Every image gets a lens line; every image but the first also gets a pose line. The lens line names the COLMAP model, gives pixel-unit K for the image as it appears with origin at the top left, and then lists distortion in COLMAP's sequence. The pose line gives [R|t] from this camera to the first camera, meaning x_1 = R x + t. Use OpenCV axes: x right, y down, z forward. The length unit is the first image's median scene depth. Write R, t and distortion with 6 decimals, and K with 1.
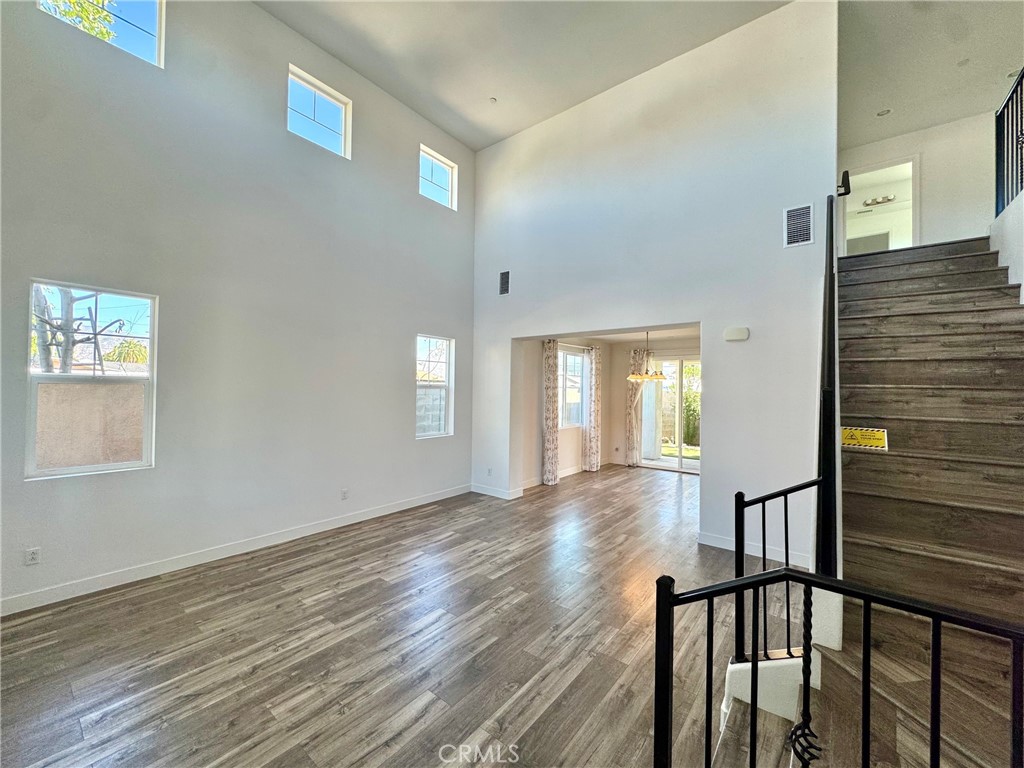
lens RADIAL K [[410.2, 0, 512.0], [0, 410.2, 384.0], [0, 0, 1]] dist [-0.000374, 0.000119]
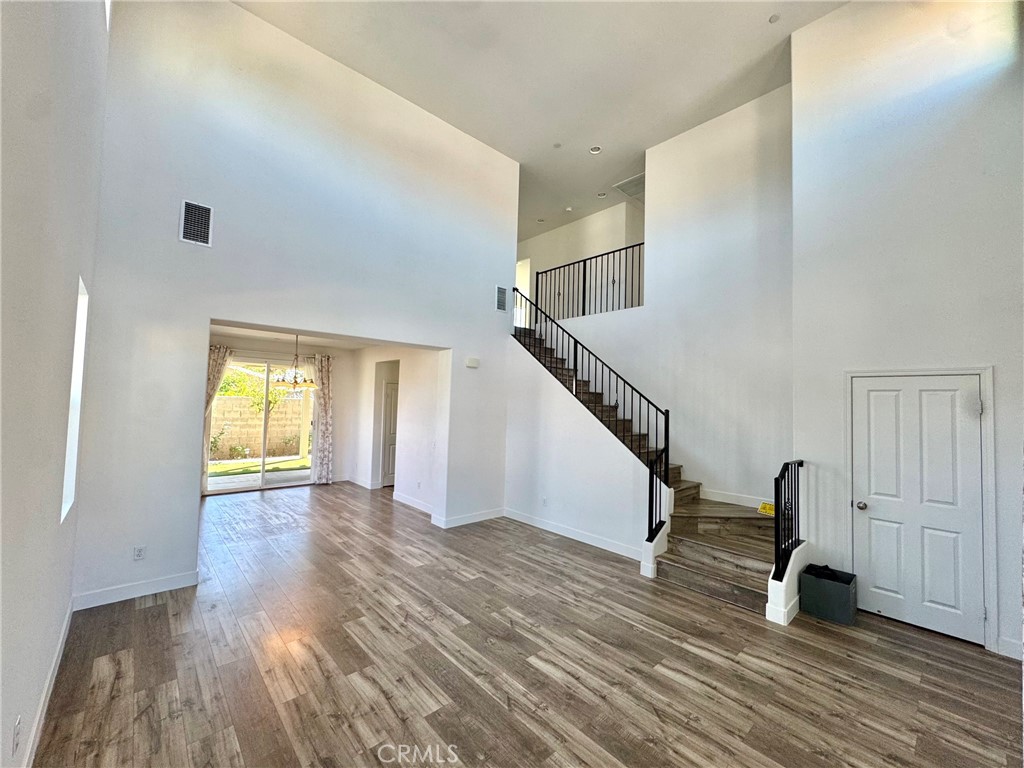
lens RADIAL K [[410.2, 0, 512.0], [0, 410.2, 384.0], [0, 0, 1]] dist [-0.000374, 0.000119]
pose [[0.156002, 0.032551, 0.987220, -1.151875], [-0.038022, 0.998914, -0.026929, -0.029841], [-0.987025, -0.033335, 0.157071, 0.968915]]
